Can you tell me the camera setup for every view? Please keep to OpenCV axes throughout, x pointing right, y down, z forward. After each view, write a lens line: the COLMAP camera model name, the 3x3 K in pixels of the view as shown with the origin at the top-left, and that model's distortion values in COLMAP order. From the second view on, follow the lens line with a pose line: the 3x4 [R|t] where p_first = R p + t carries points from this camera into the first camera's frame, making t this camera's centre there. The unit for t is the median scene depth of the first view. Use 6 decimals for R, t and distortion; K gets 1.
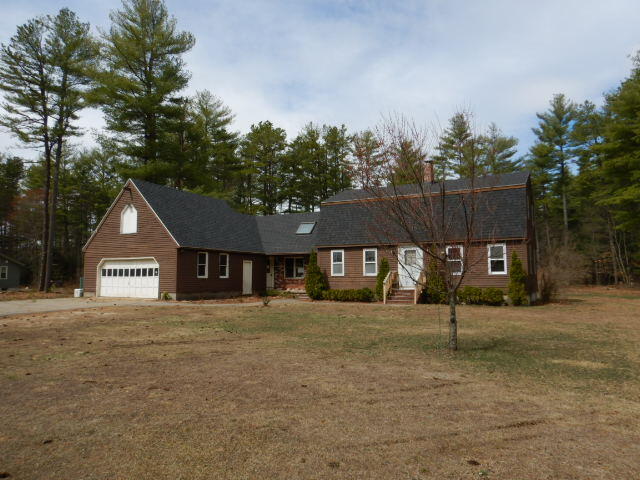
lens RADIAL K [[448.1, 0, 320.0], [0, 448.1, 240.0], [0, 0, 1]] dist [0.005817, 0.001546]
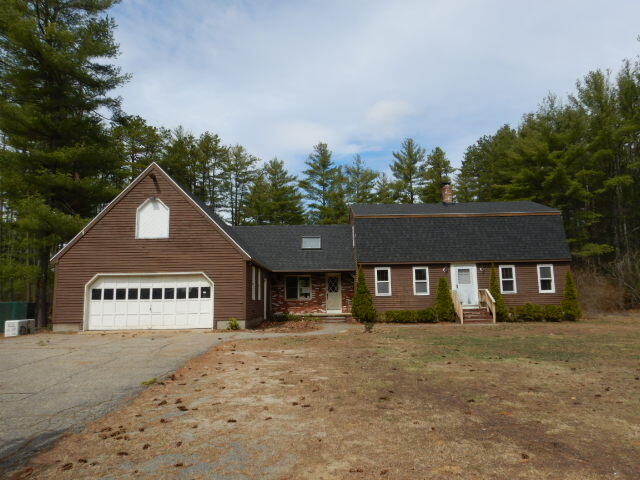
lens RADIAL K [[447.5, 0, 320.0], [0, 447.5, 240.0], [0, 0, 1]] dist [0.034636, -0.002085]
pose [[0.885044, 0.048500, 0.462974, -0.511379], [-0.024764, 0.998055, -0.057213, 0.021952], [-0.464848, 0.039171, 0.884524, 0.243016]]
